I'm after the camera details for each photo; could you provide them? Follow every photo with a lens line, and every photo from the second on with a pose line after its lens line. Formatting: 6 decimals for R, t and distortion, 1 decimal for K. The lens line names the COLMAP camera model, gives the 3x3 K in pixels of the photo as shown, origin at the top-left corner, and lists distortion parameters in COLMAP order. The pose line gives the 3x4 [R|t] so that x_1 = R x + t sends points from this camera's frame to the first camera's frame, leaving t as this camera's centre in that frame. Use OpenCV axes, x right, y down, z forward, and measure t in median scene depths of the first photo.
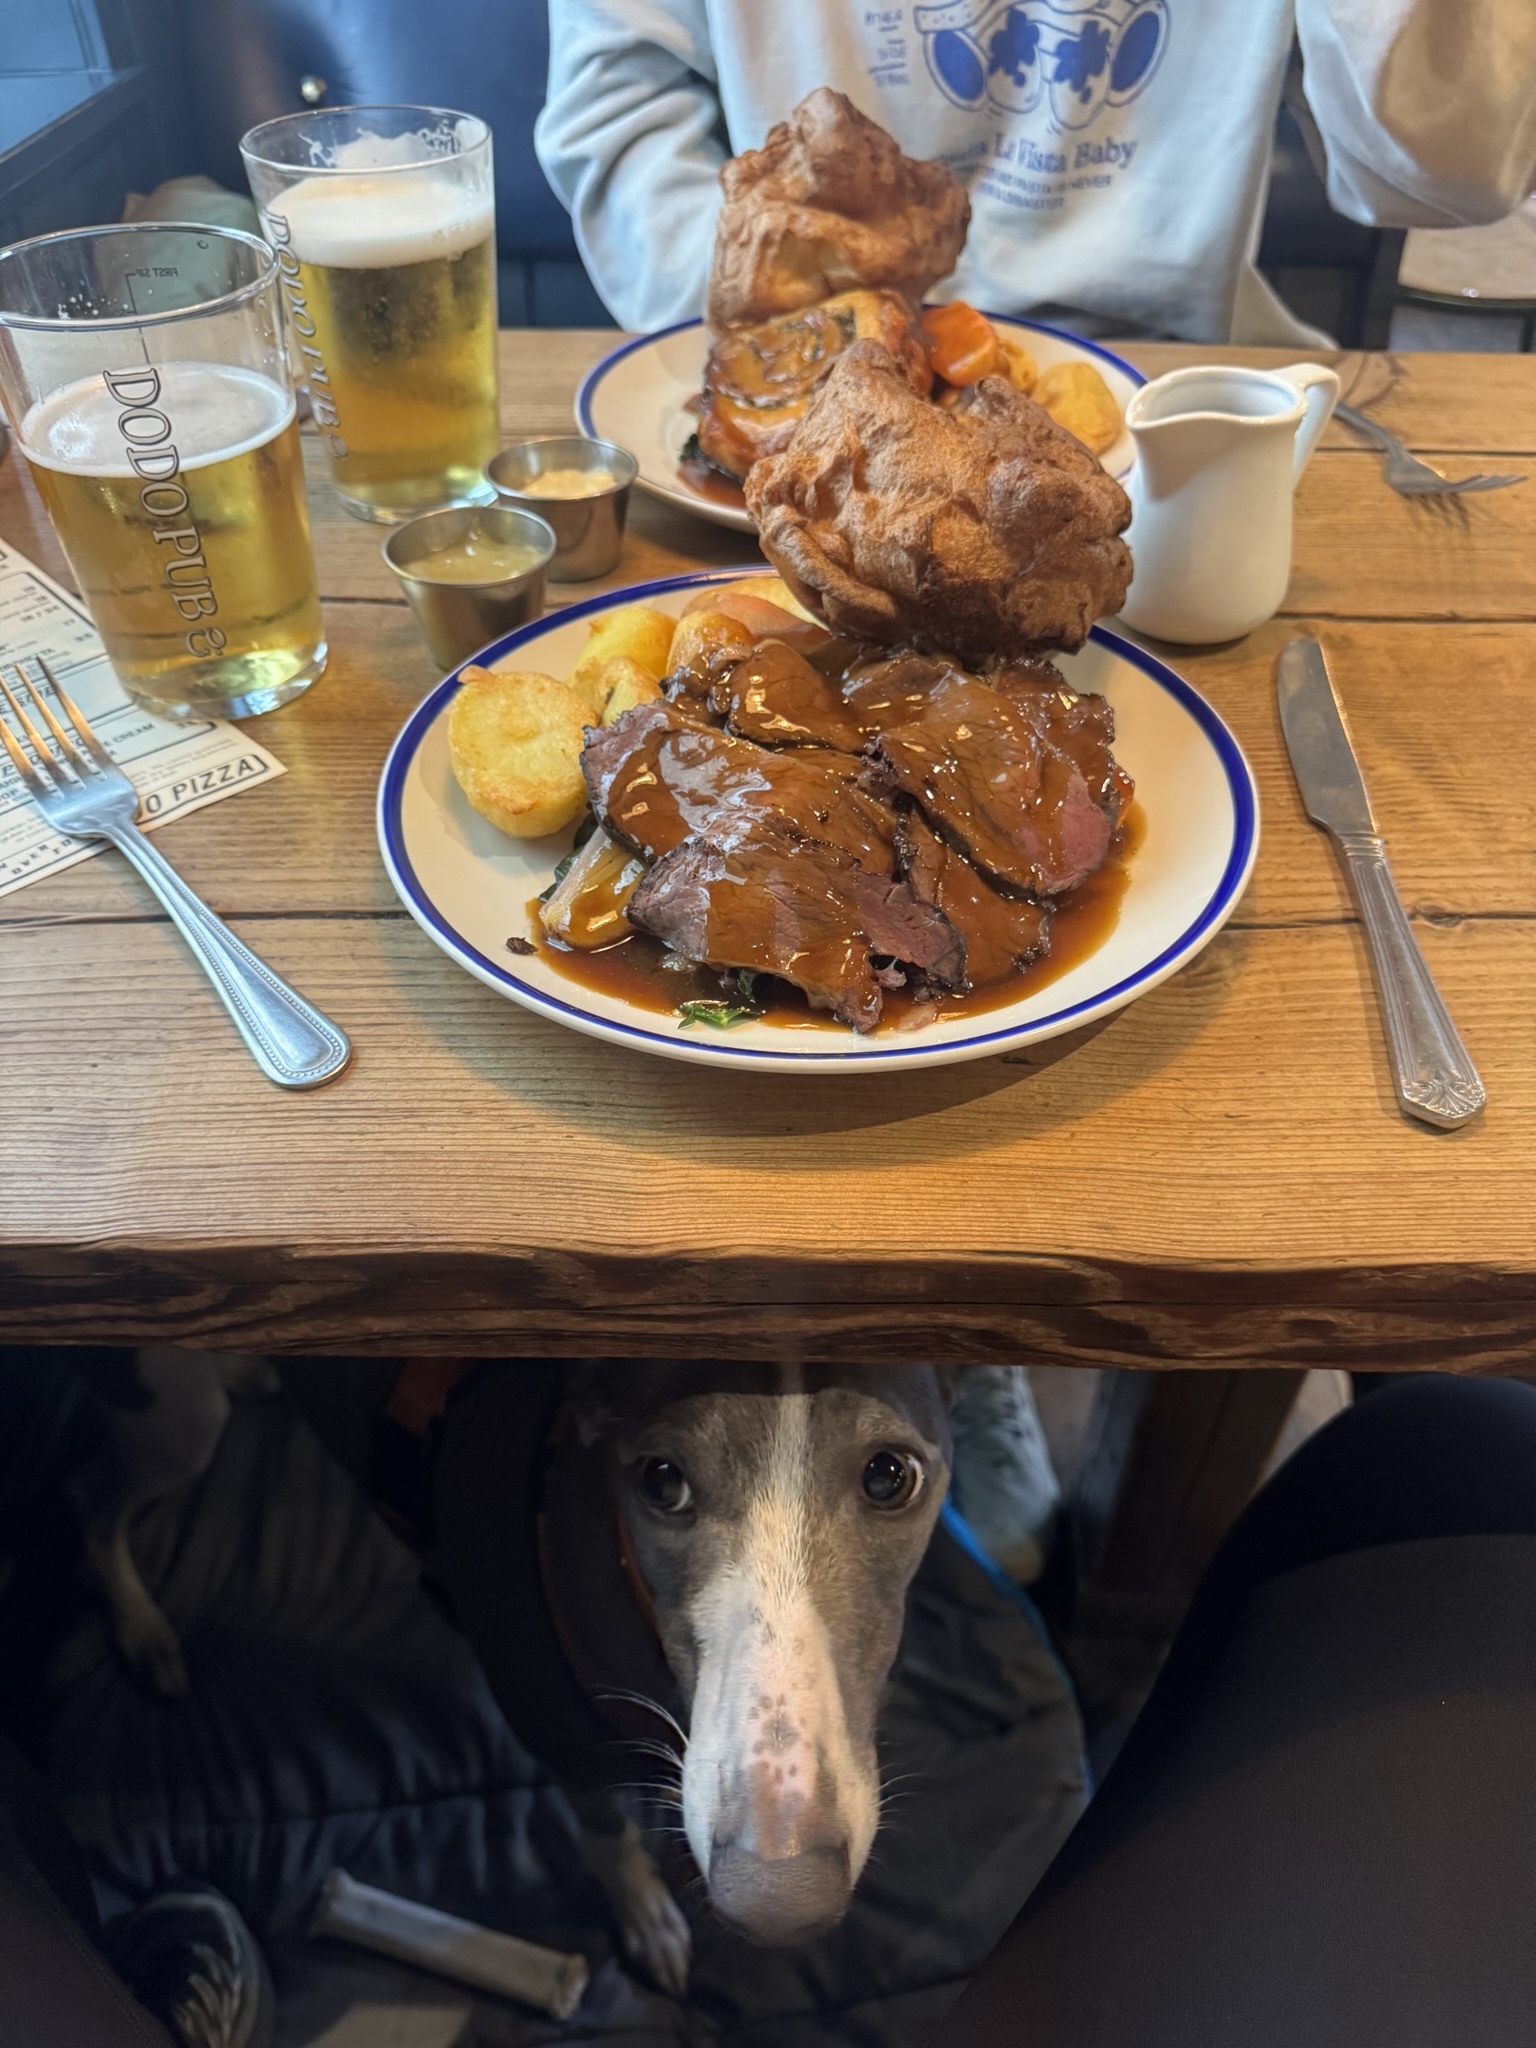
lens RADIAL K [[1536.1, 0, 758.4], [0, 1536.1, 959.1], [0, 0, 1]] dist [0.041169, -0.001209]
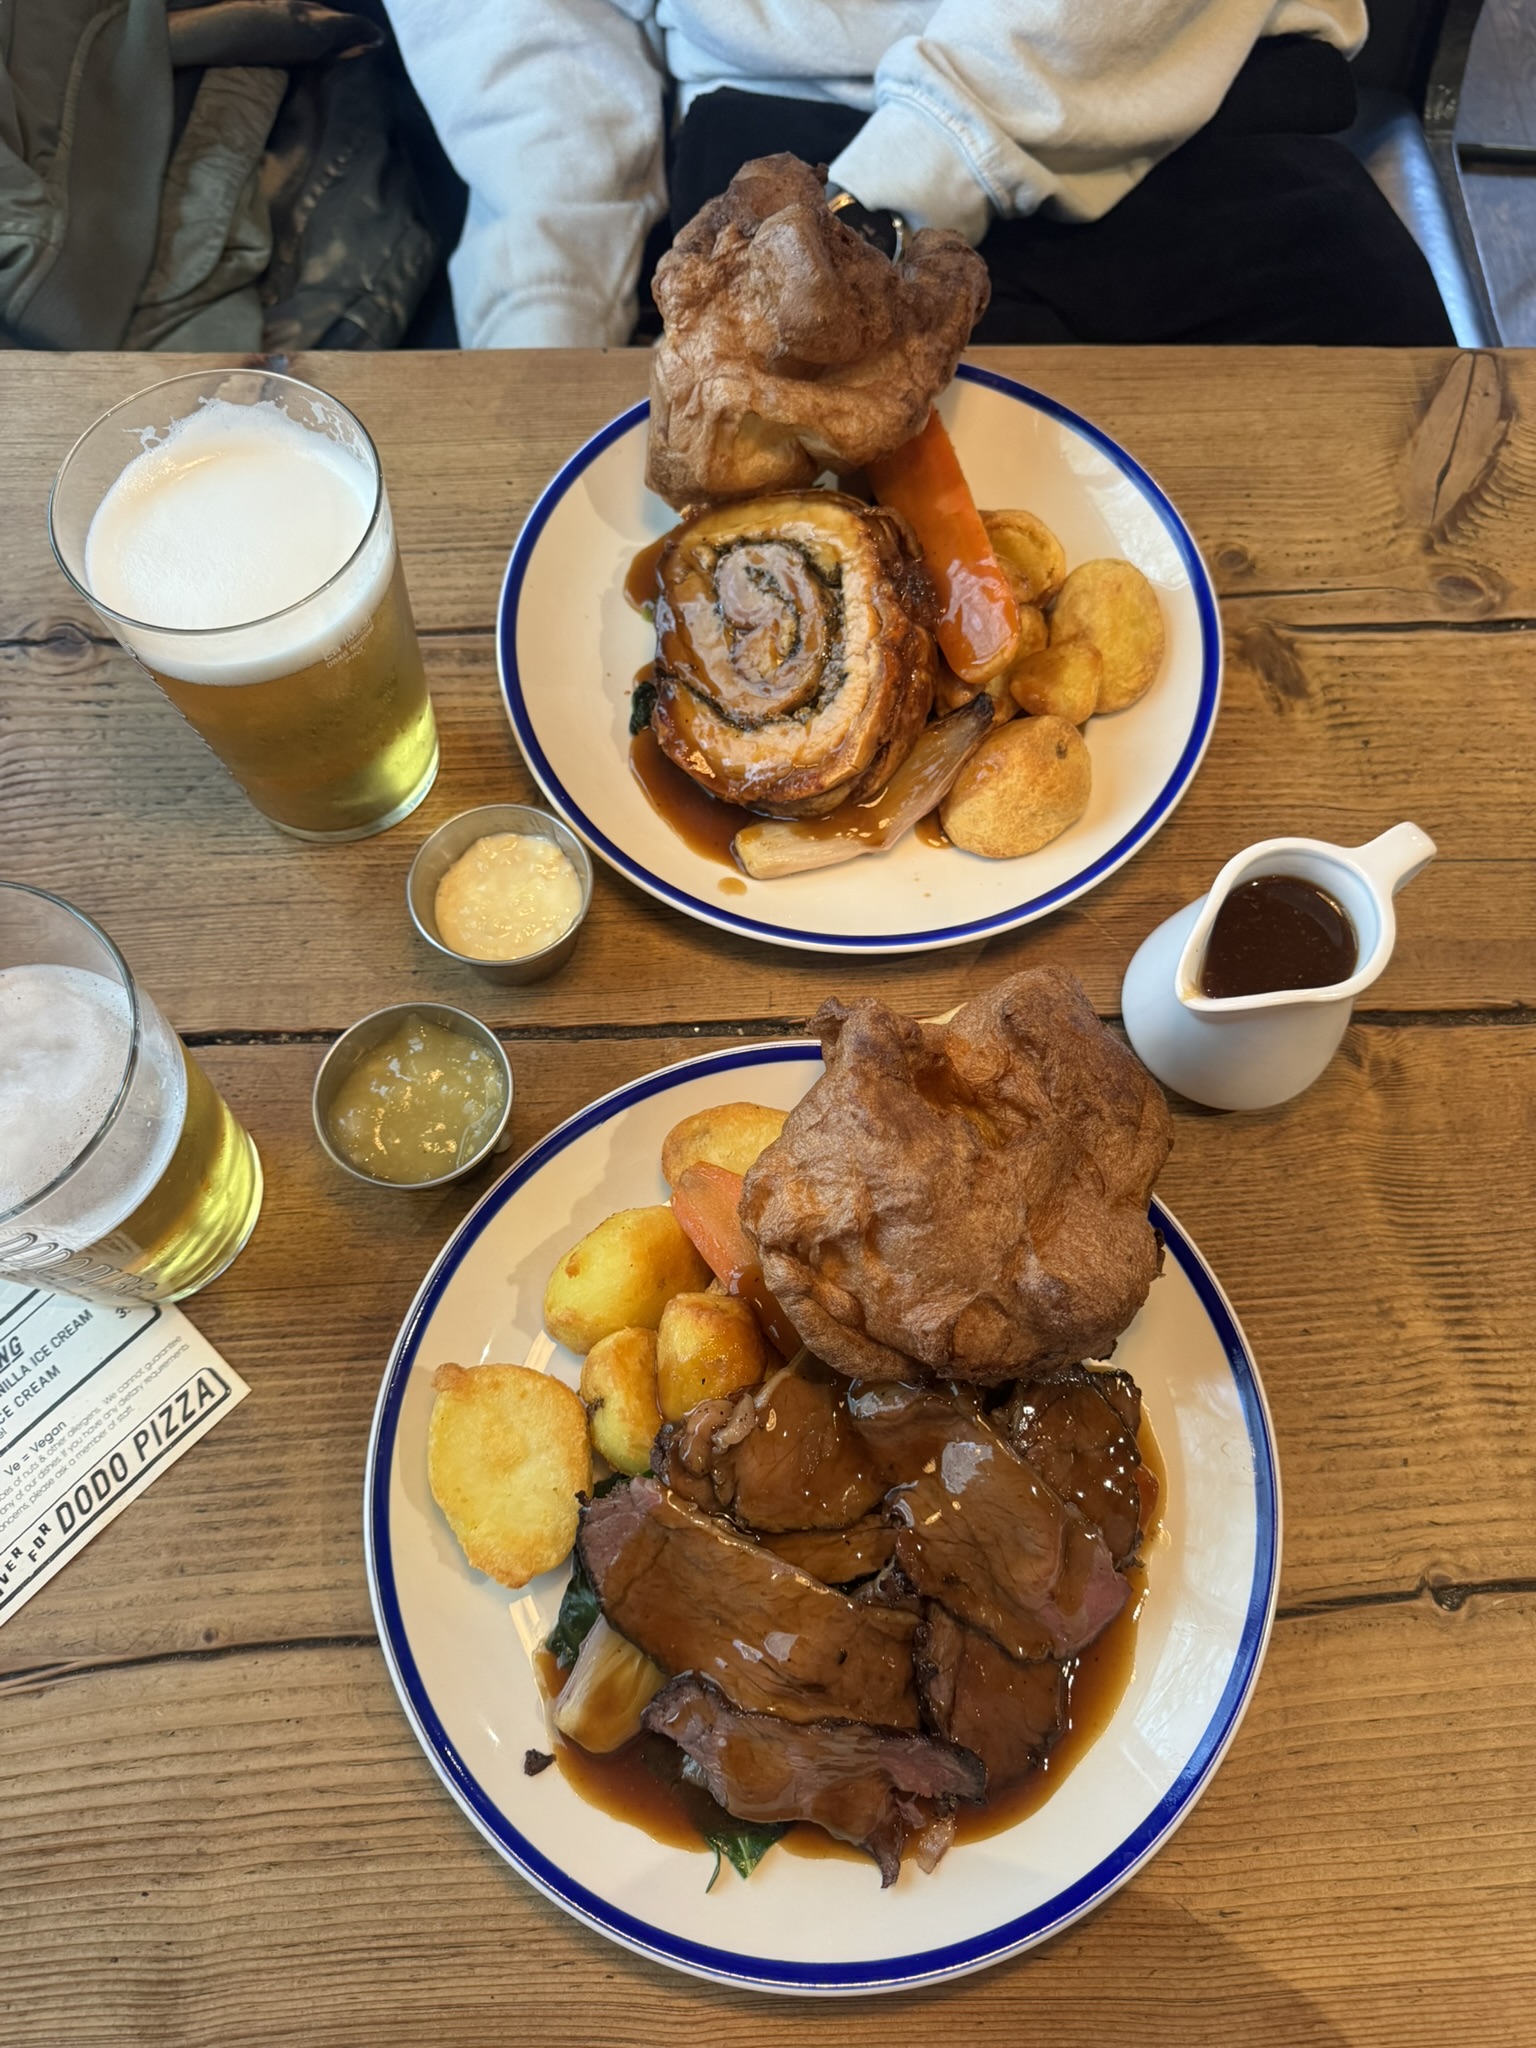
lens RADIAL K [[1543.1, 0, 765.9], [0, 1543.1, 980.6], [0, 0, 1]] dist [0.045423, -0.083284]
pose [[0.998622, -0.046705, 0.023913, -0.006591], [0.030977, 0.892604, 0.449775, -0.755286], [-0.042352, -0.448415, 0.892822, 0.264807]]
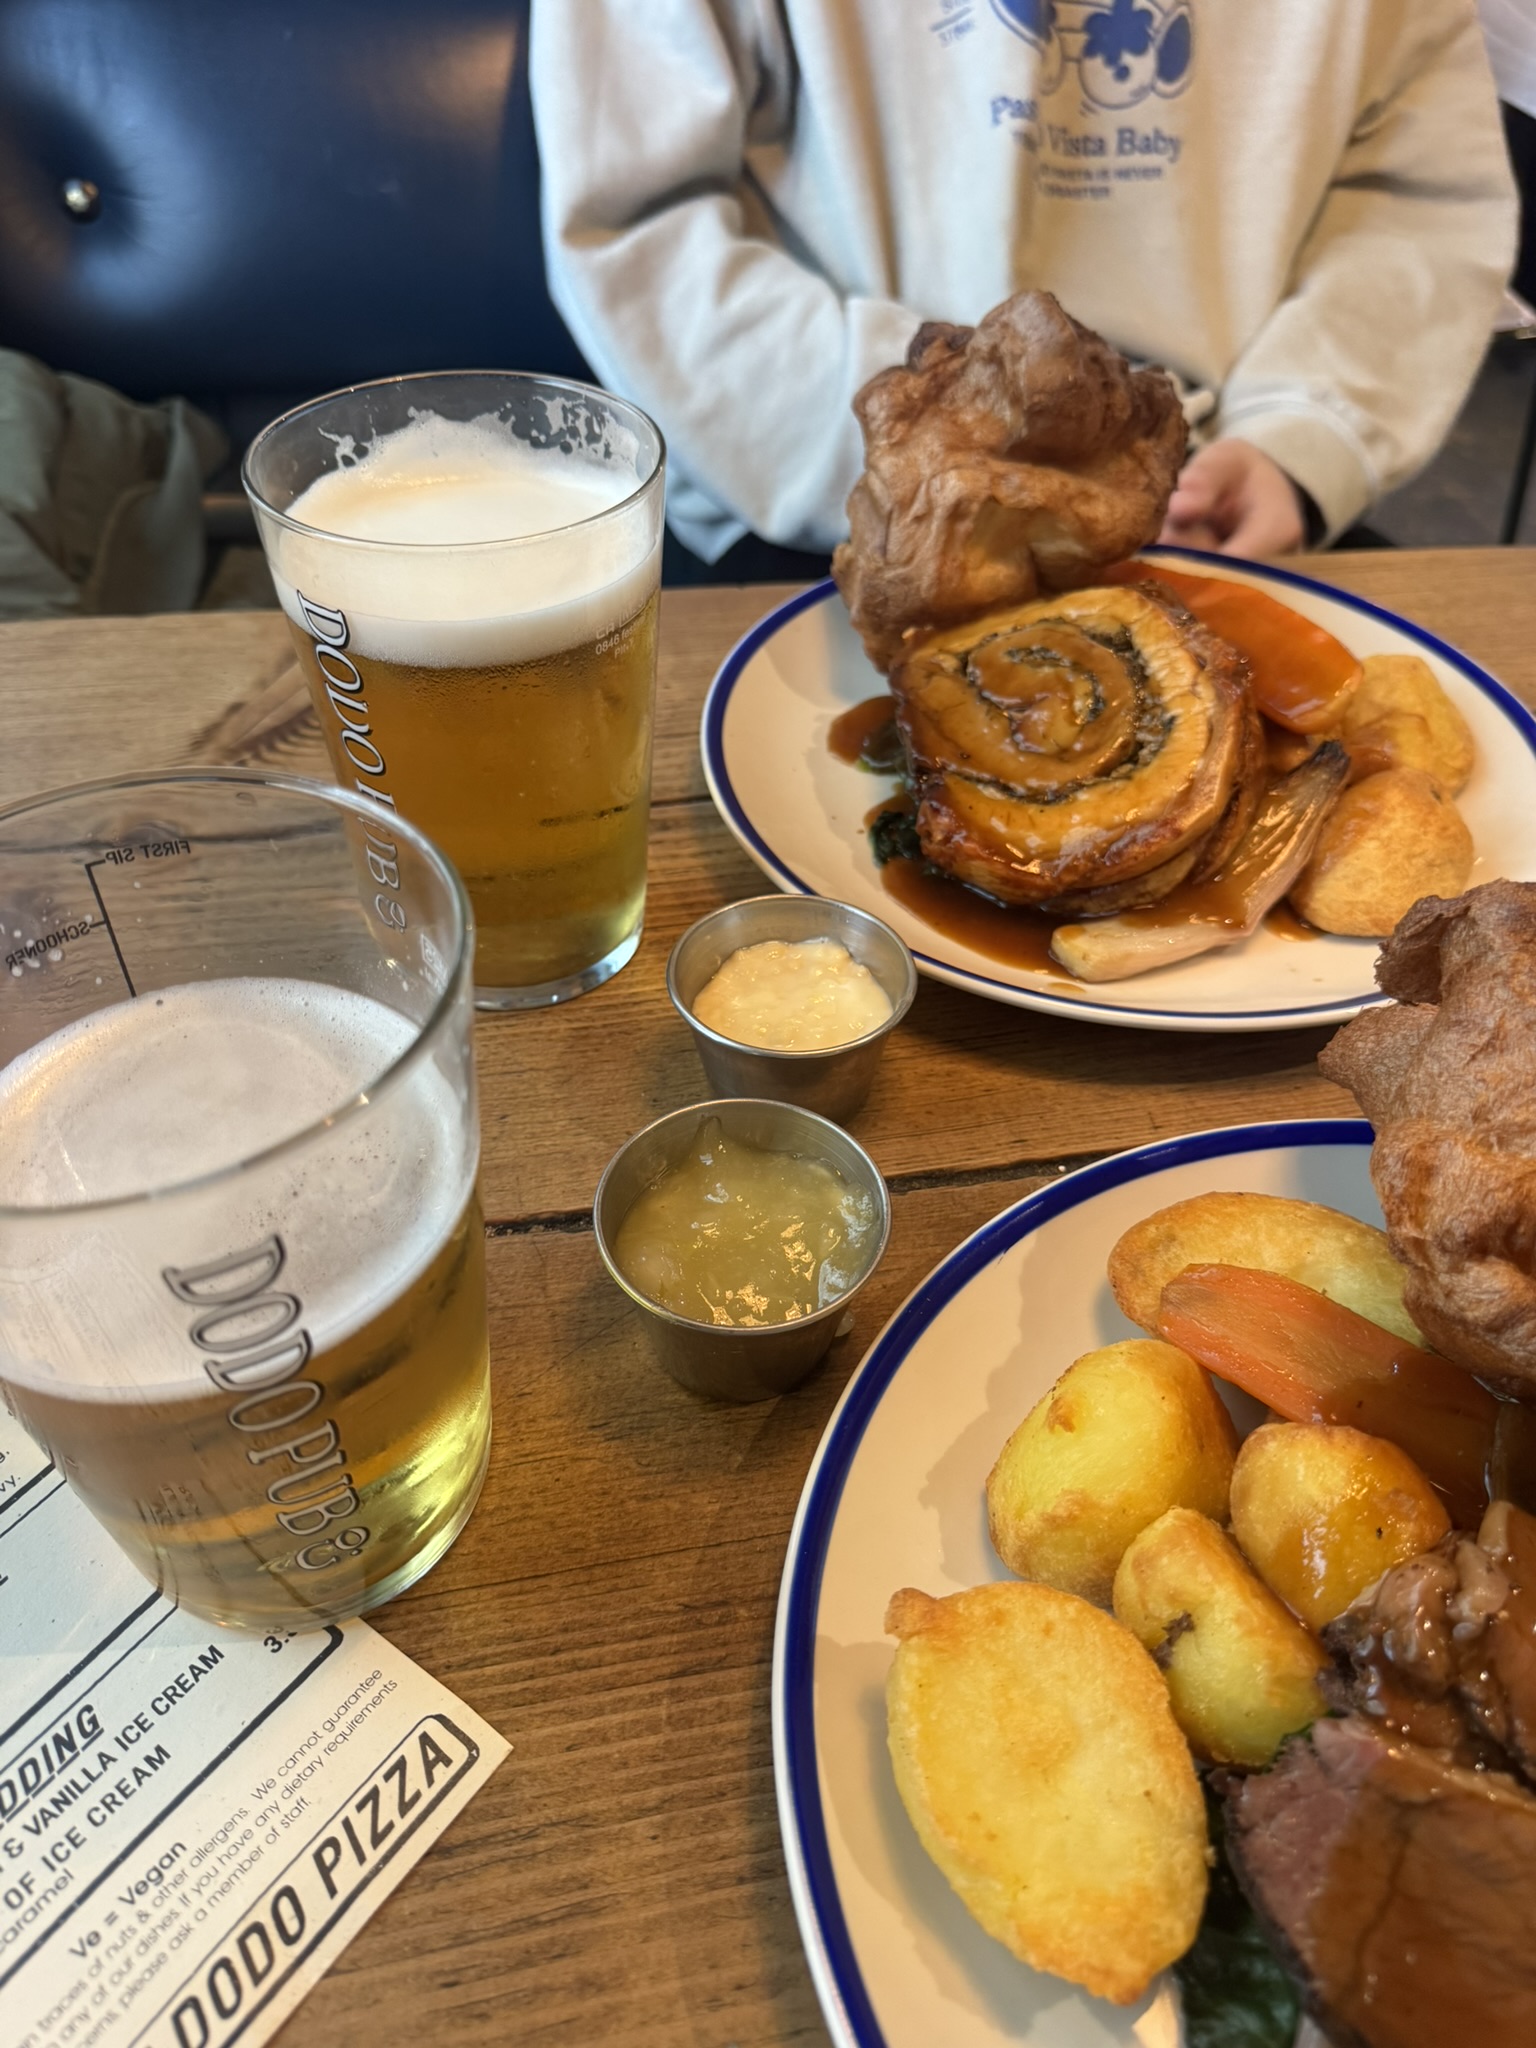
lens RADIAL K [[1543.1, 0, 765.9], [0, 1543.1, 980.6], [0, 0, 1]] dist [0.045423, -0.083284]
pose [[0.981983, -0.109444, 0.154053, -0.274452], [0.105898, 0.993892, 0.031059, -0.392501], [-0.156511, -0.014186, 0.987574, 0.464915]]
